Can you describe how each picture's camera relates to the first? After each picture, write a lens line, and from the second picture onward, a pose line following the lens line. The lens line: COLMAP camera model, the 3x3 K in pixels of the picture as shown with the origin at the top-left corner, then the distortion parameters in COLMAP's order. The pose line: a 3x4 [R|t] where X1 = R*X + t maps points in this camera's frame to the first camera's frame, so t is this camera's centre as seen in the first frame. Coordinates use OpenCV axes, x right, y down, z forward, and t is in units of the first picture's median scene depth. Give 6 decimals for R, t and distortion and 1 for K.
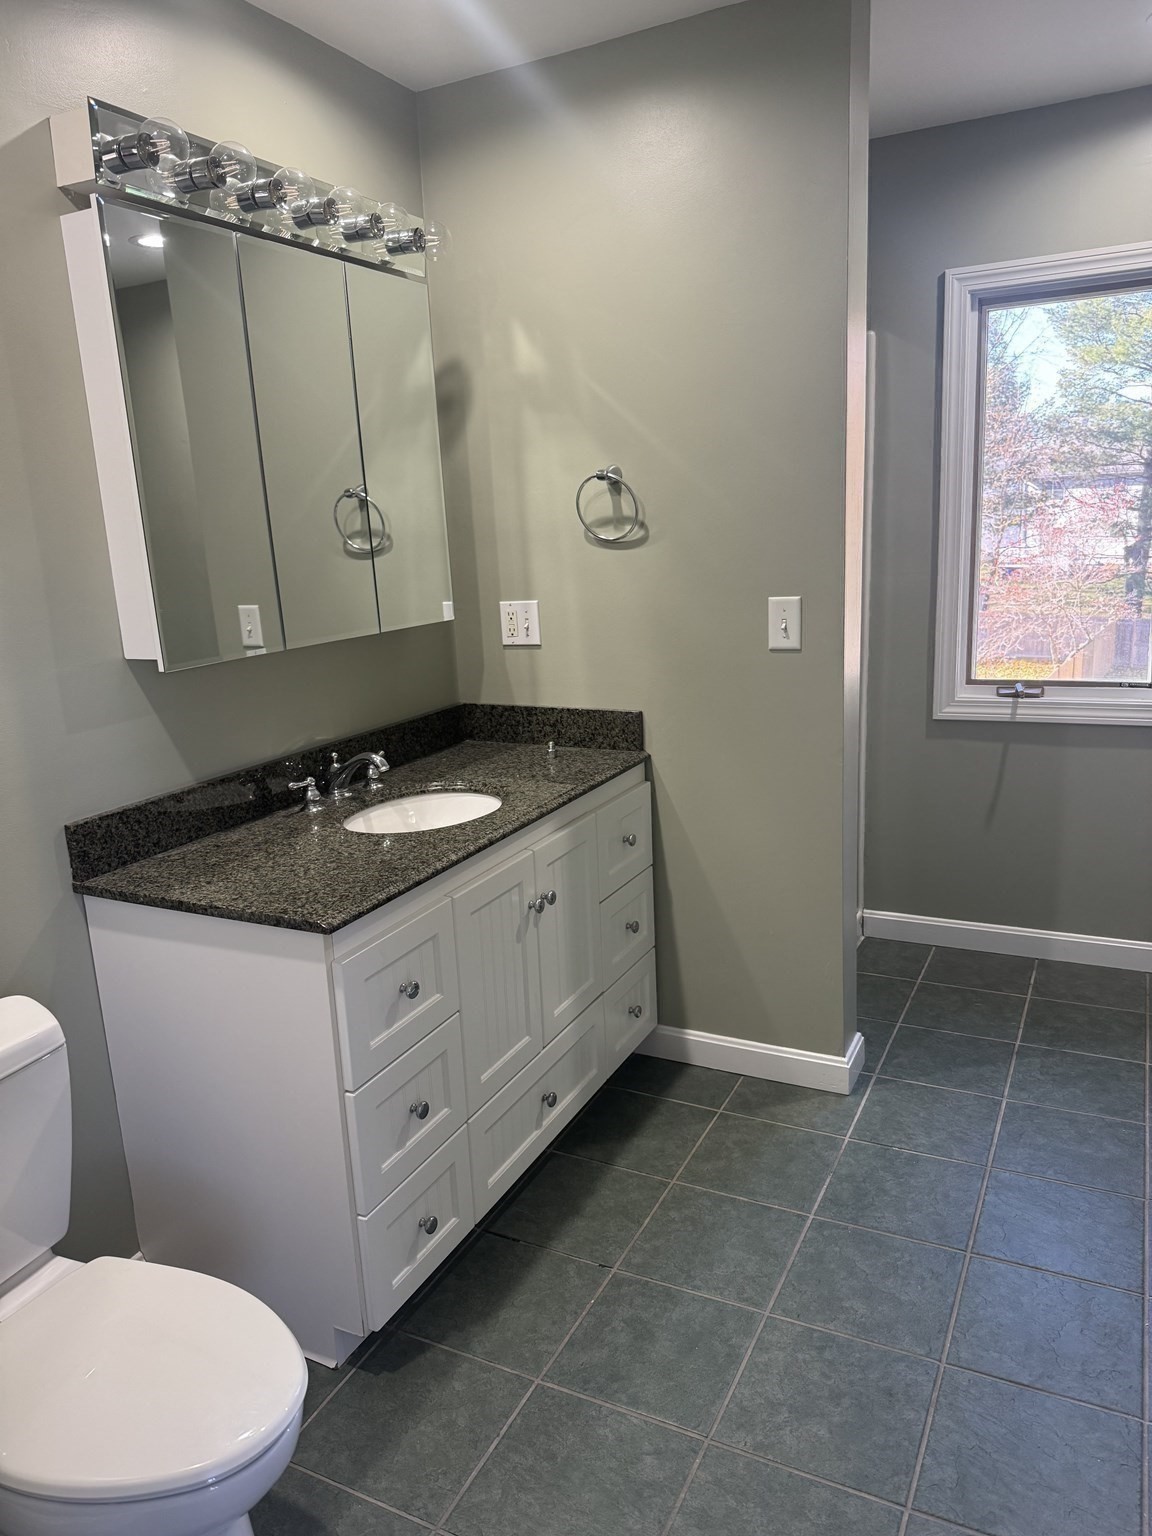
lens RADIAL K [[1074.5, 0, 572.0], [0, 1074.5, 785.2], [0, 0, 1]] dist [0.058178, -0.076812]
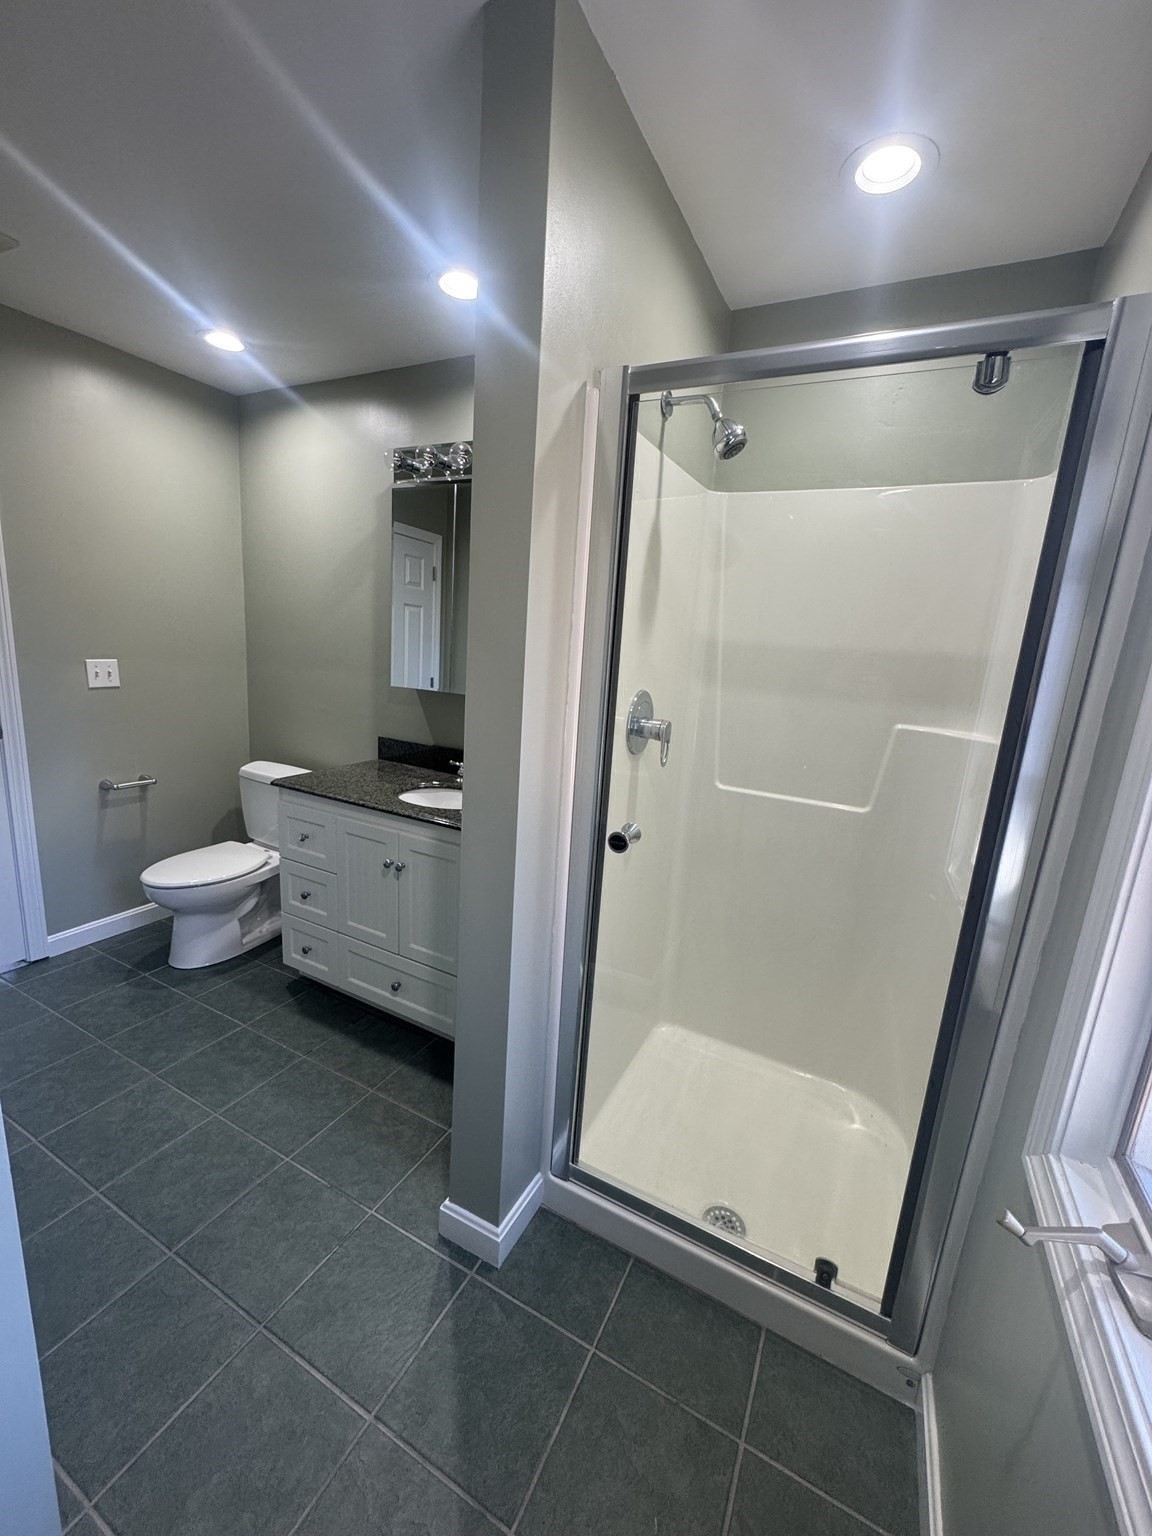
lens RADIAL K [[610.6, 0, 578.2], [0, 610.6, 775.0], [0, 0, 1]] dist [-0.004898, -0.001226]
pose [[-0.003910, 0.255502, -0.966801, 0.760144], [-0.300275, 0.921892, 0.244848, -0.295389], [0.953845, 0.291264, 0.073116, 1.075653]]
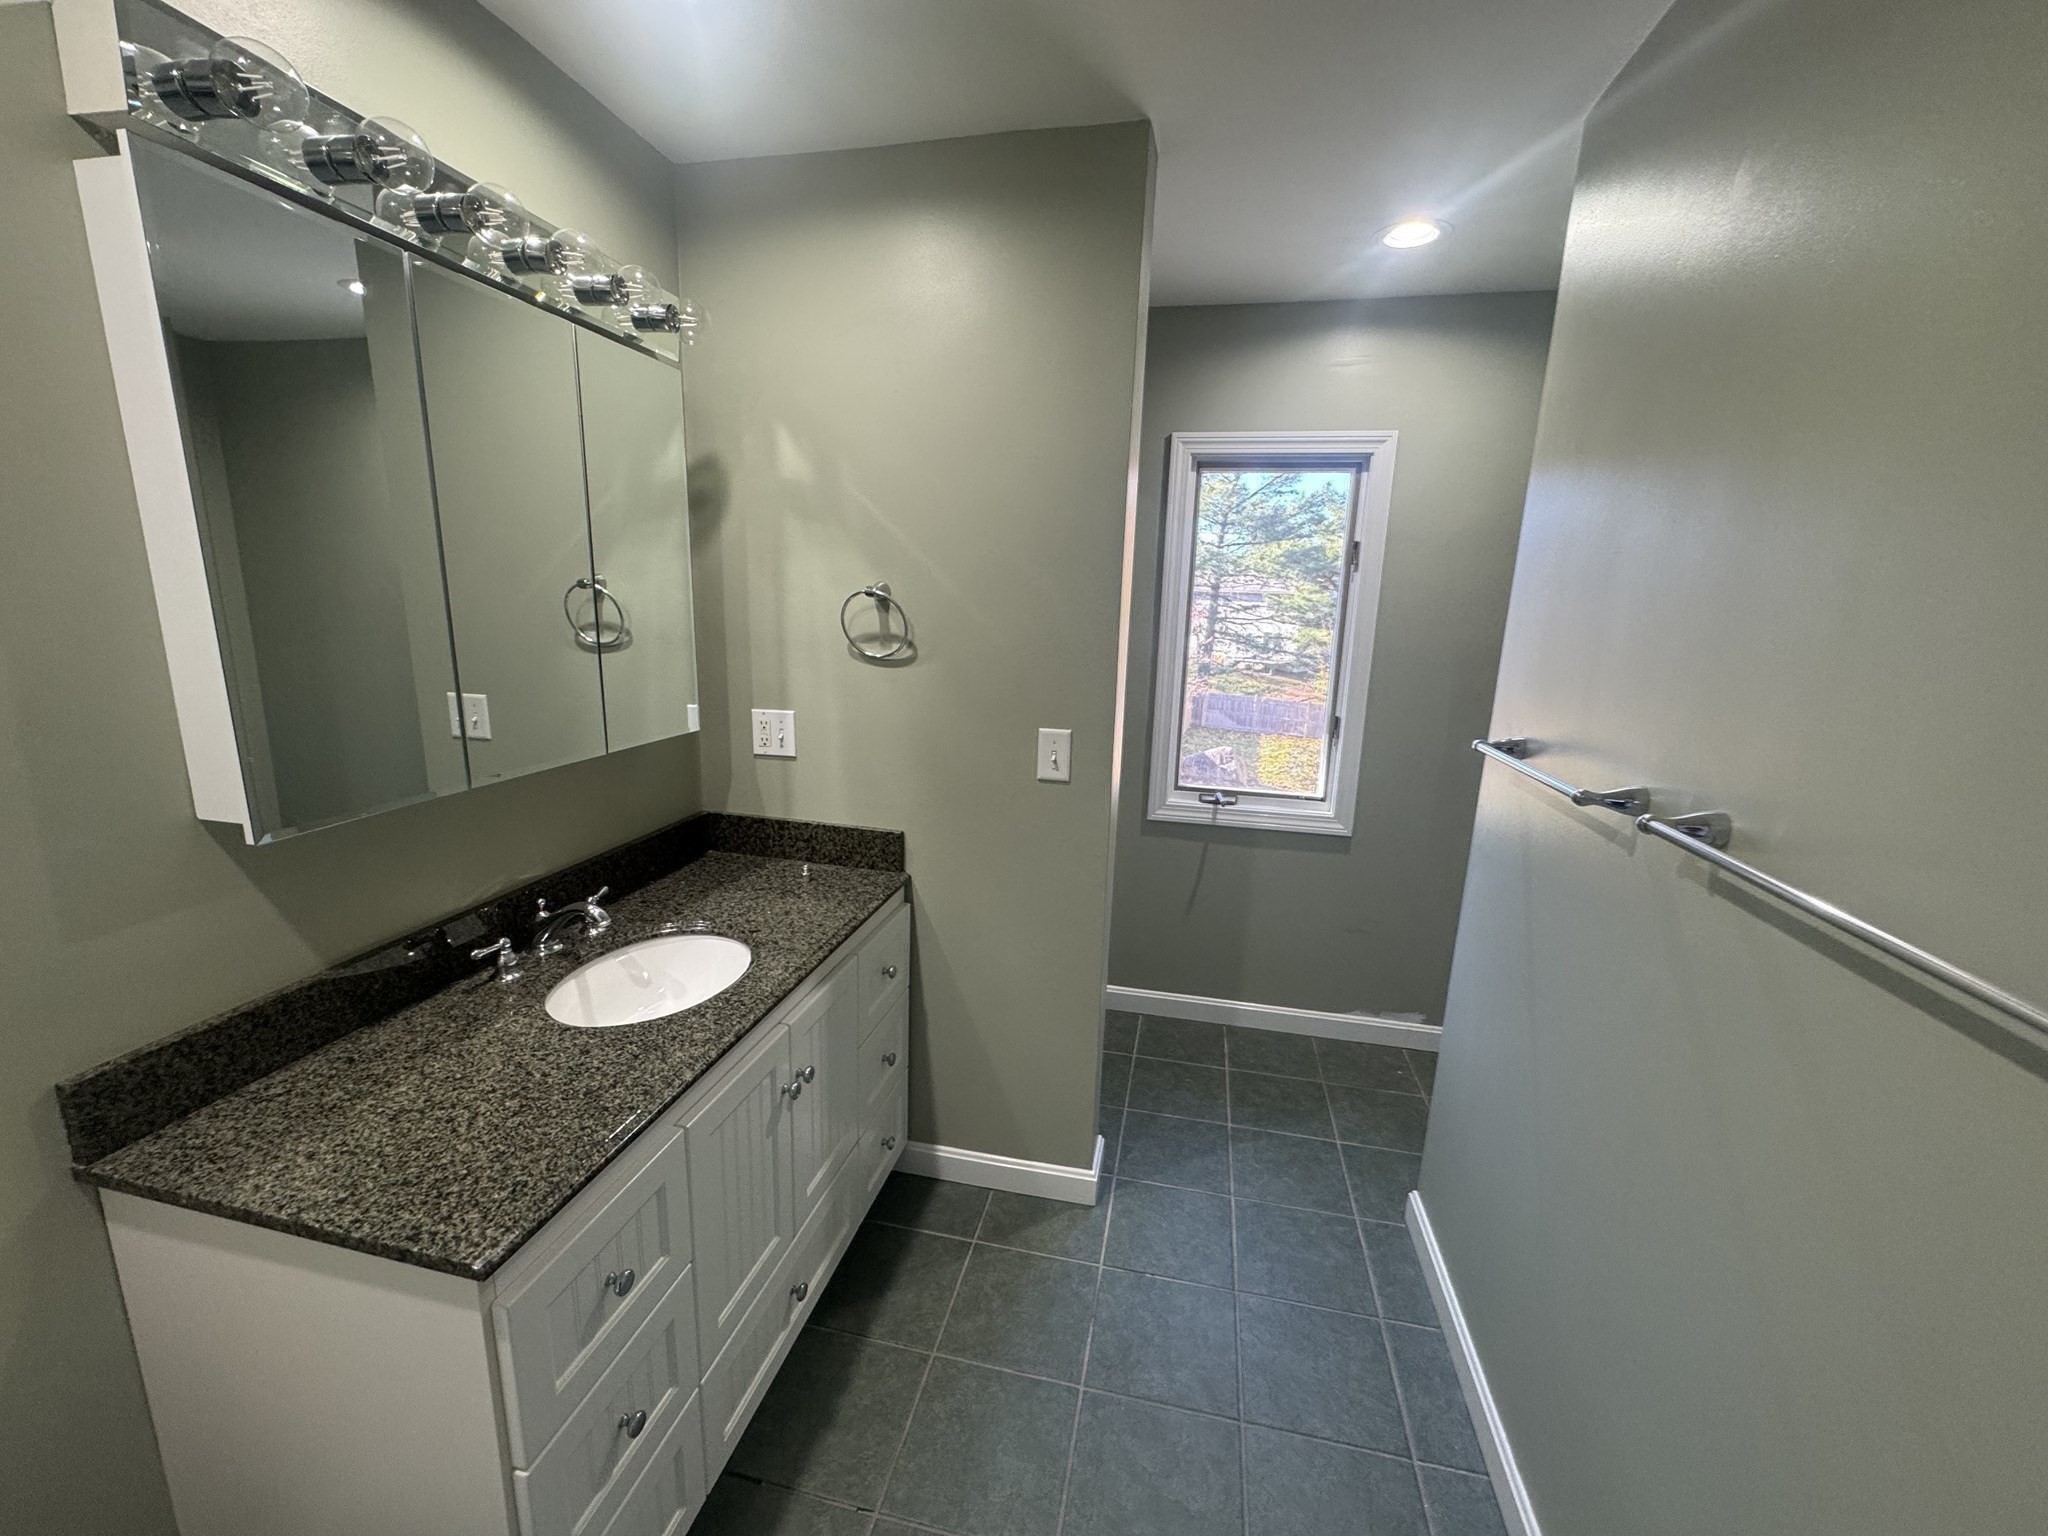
lens RADIAL K [[814.1, 0, 1017.5], [0, 814.1, 770.9], [0, 0, 1]] dist [-0.004898, -0.001226]
pose [[0.964865, 0.025806, 0.261475, -0.032218], [-0.017720, 0.999290, -0.033236, -0.113329], [-0.262147, 0.027435, 0.964638, 0.291985]]
